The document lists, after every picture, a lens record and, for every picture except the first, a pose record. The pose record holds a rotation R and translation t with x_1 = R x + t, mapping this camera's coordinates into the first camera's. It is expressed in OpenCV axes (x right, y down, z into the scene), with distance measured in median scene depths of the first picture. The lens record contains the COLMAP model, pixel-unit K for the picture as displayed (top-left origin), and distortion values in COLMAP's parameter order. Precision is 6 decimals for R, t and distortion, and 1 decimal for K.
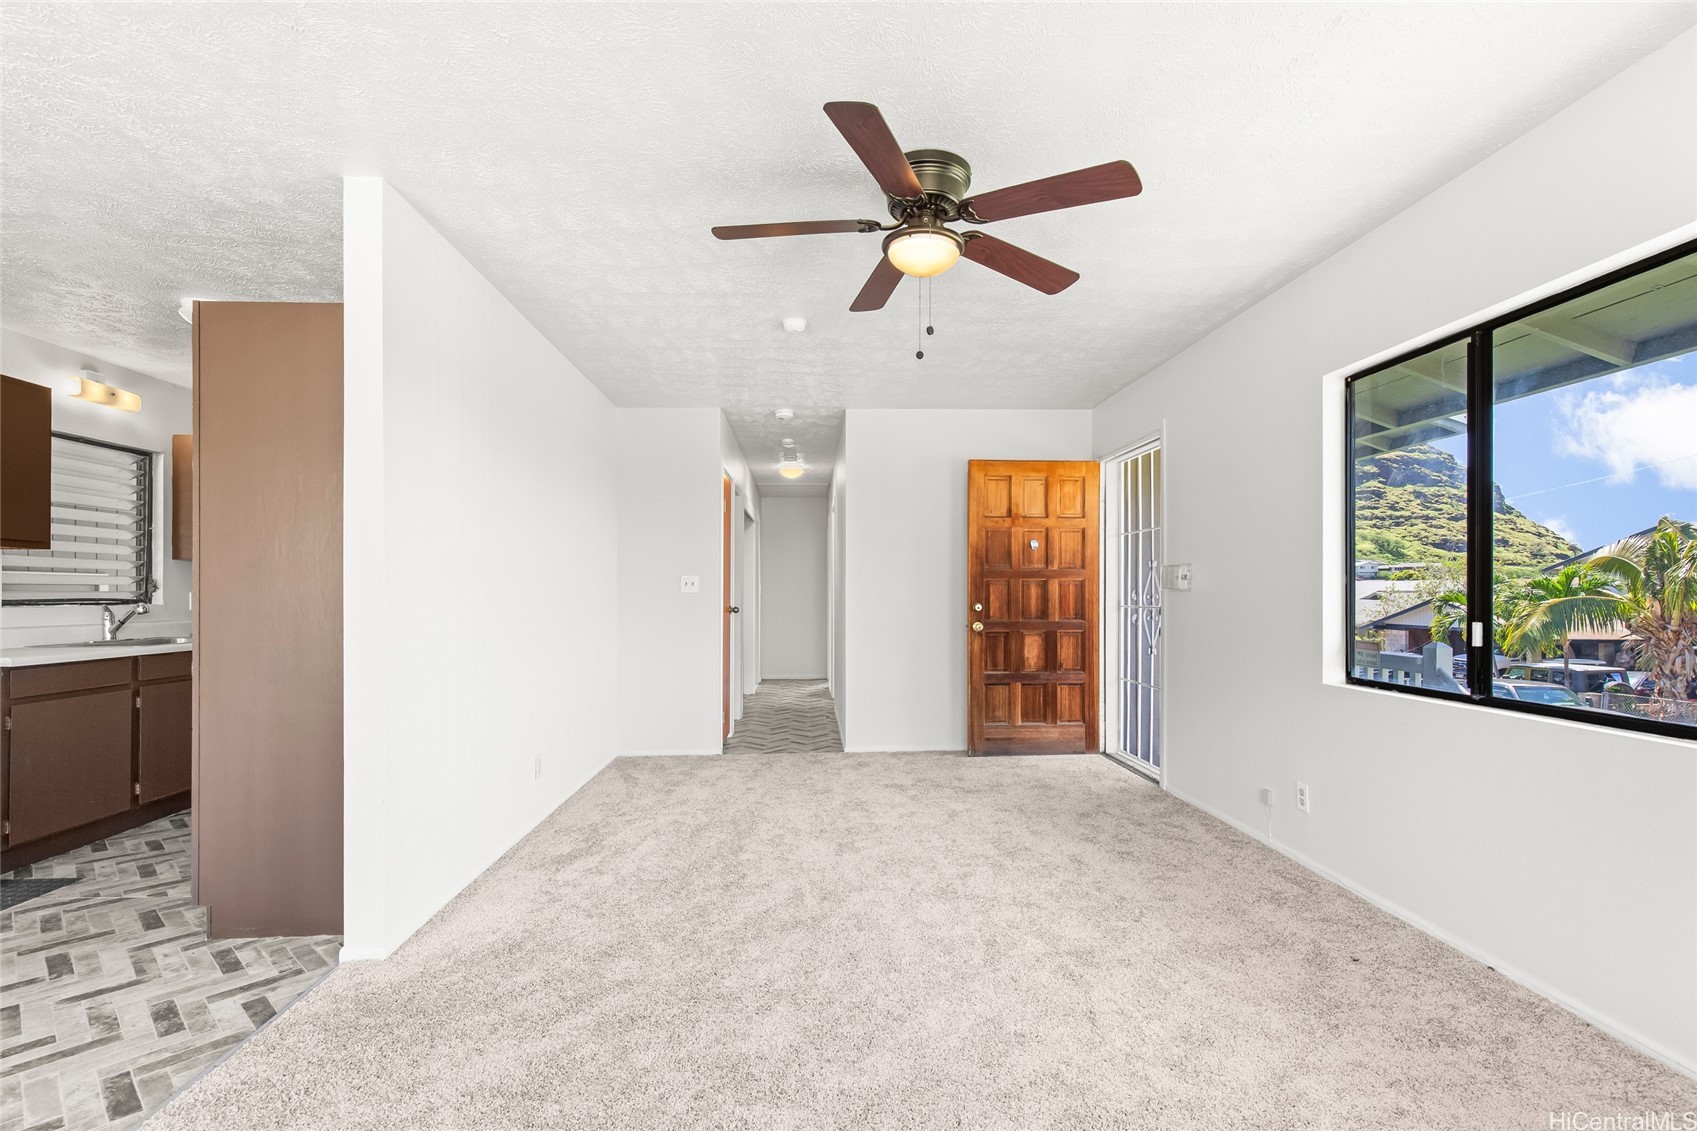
lens RADIAL K [[766.9, 0, 839.3], [0, 766.9, 589.7], [0, 0, 1]] dist [0.001753, -0.000641]
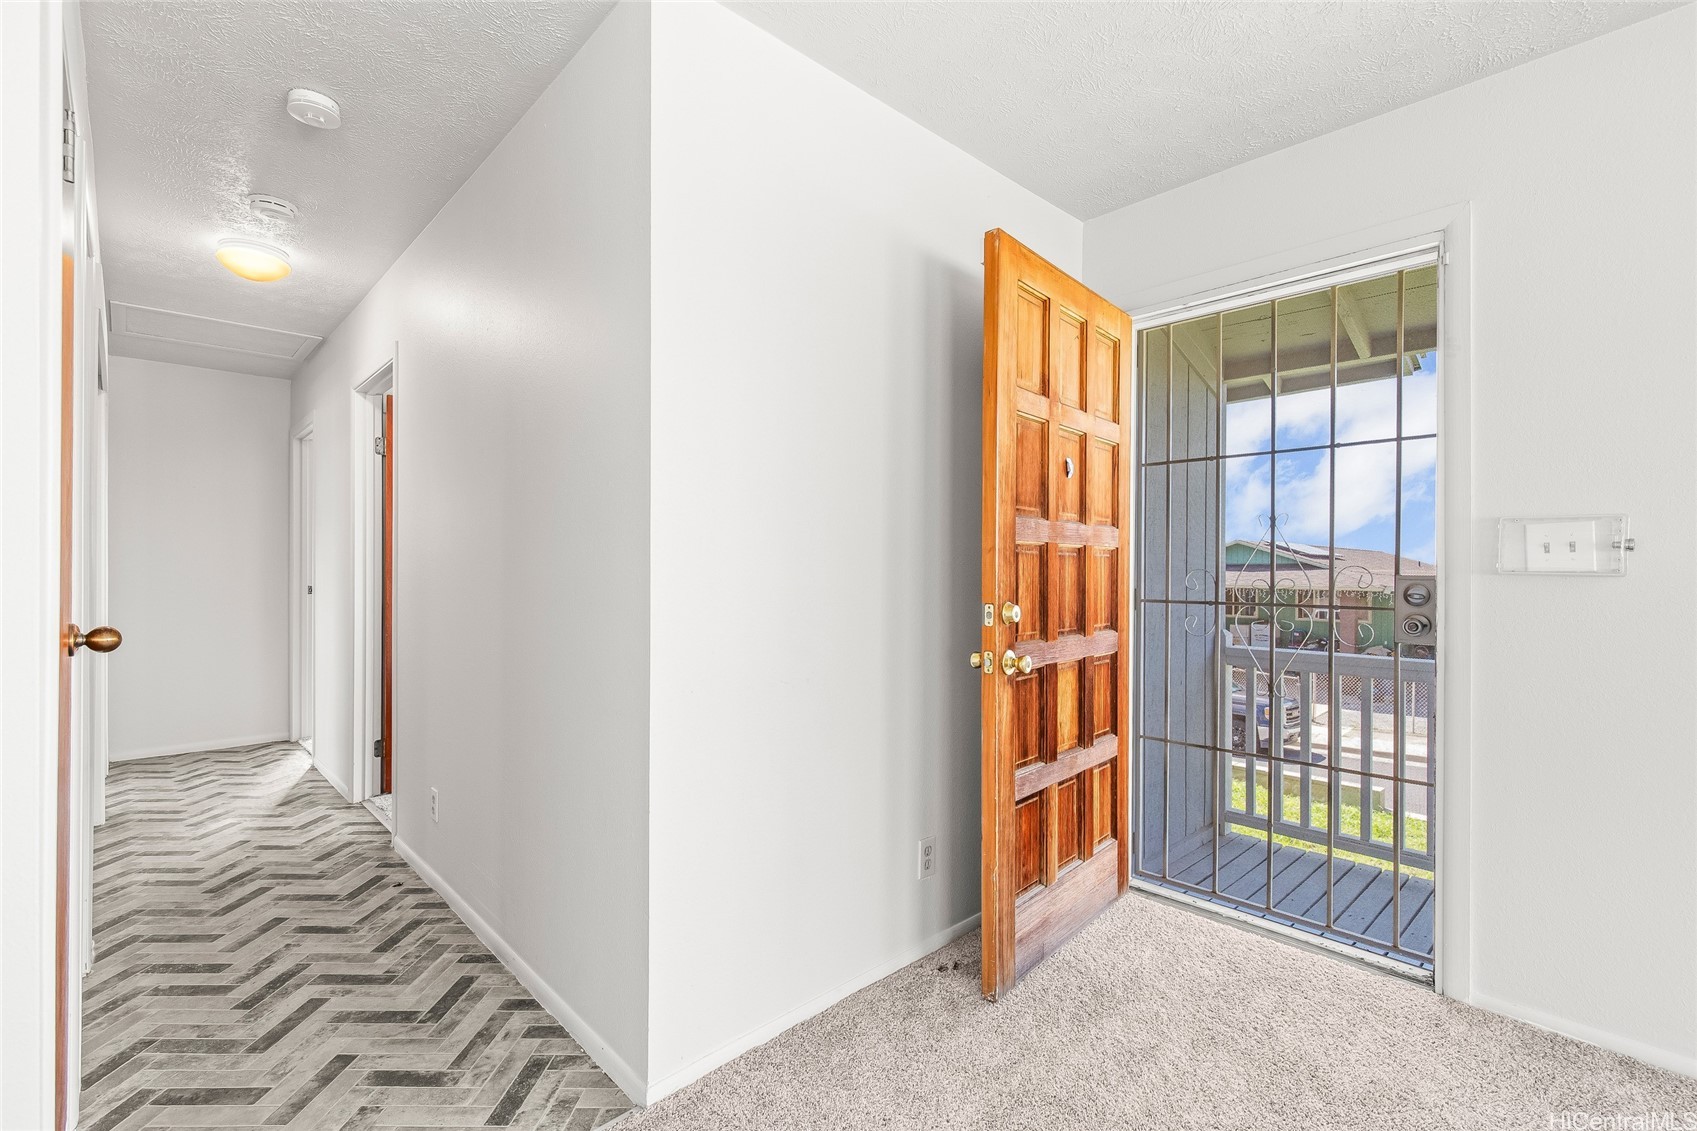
lens RADIAL K [[759.6, 0, 848.1], [0, 759.6, 569.0], [0, 0, 1]] dist [0.000182, 0.000084]
pose [[0.752816, 0.004339, 0.658217, -0.134783], [-0.008083, 0.999964, 0.002653, 0.000740], [-0.658182, -0.007317, 0.752823, 0.758729]]
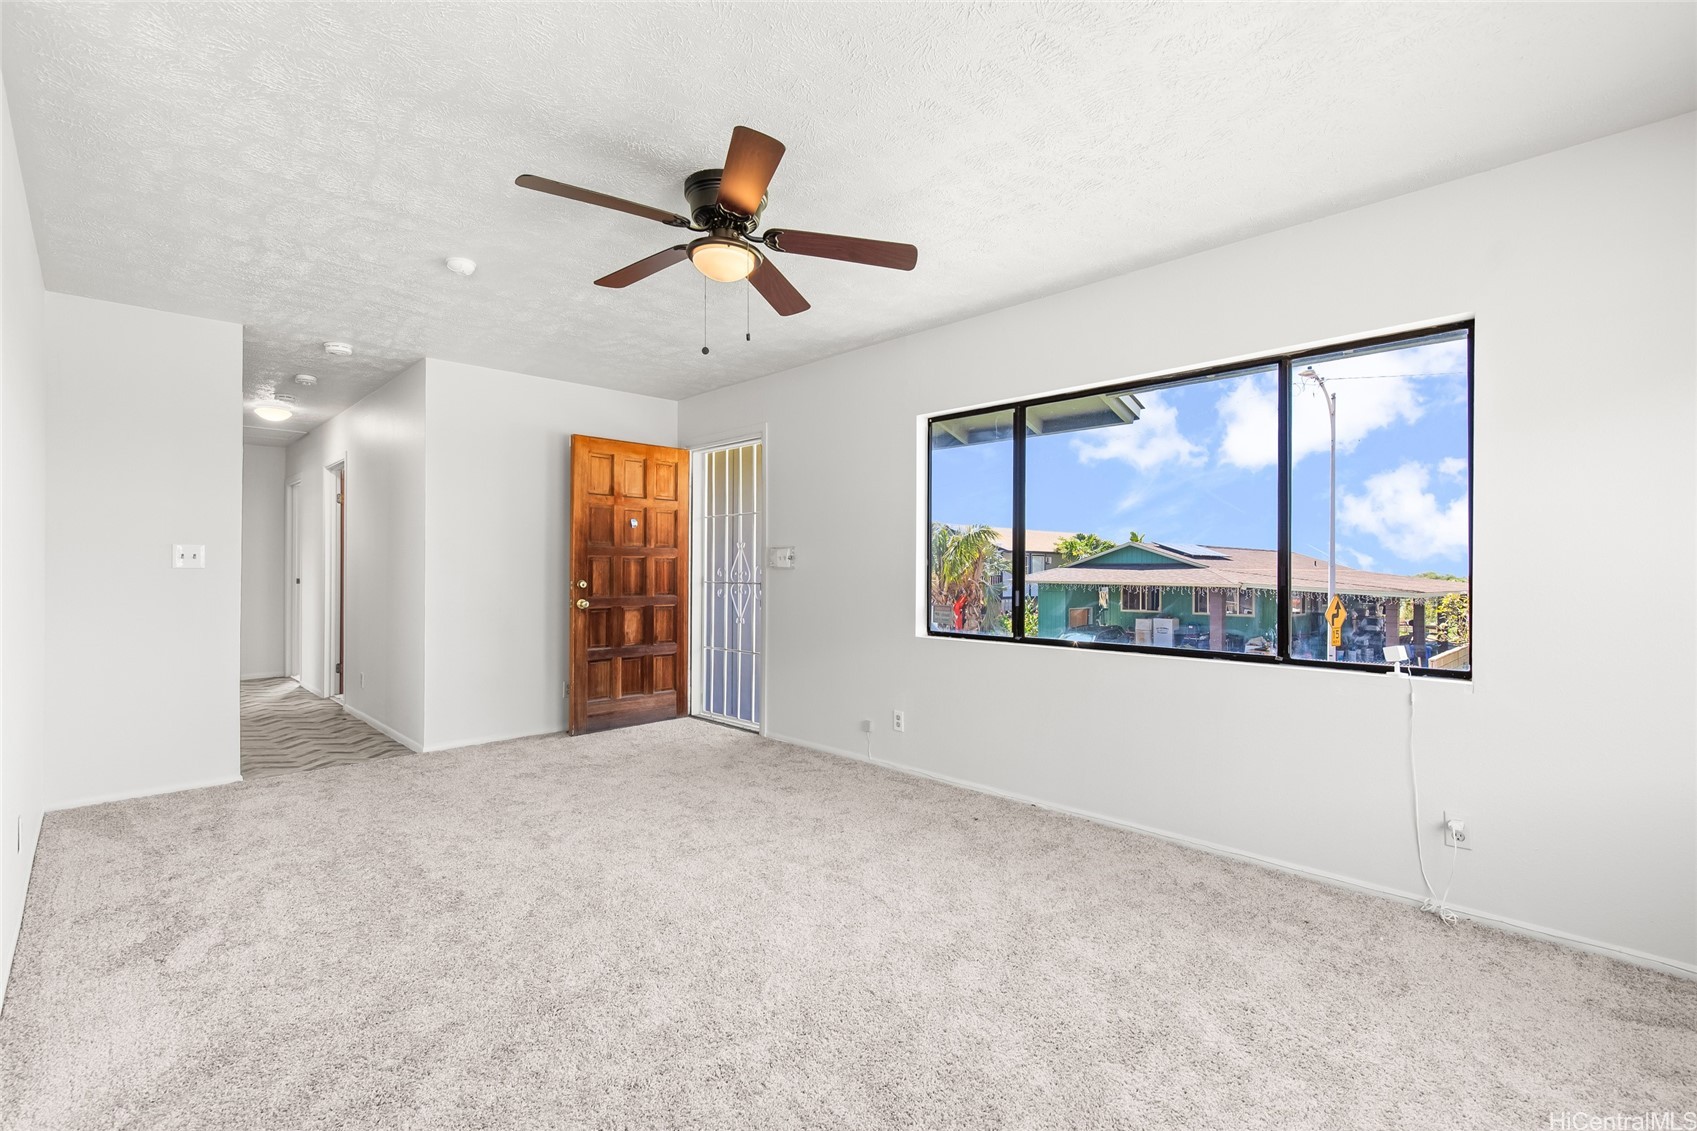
lens RADIAL K [[766.6, 0, 859.0], [0, 766.6, 565.2], [0, 0, 1]] dist [0.002589, -0.000061]
pose [[0.738768, 0.007126, 0.673923, -0.222517], [-0.007005, 0.999971, -0.002894, -0.001158], [-0.673924, -0.002582, 0.738796, 0.026356]]
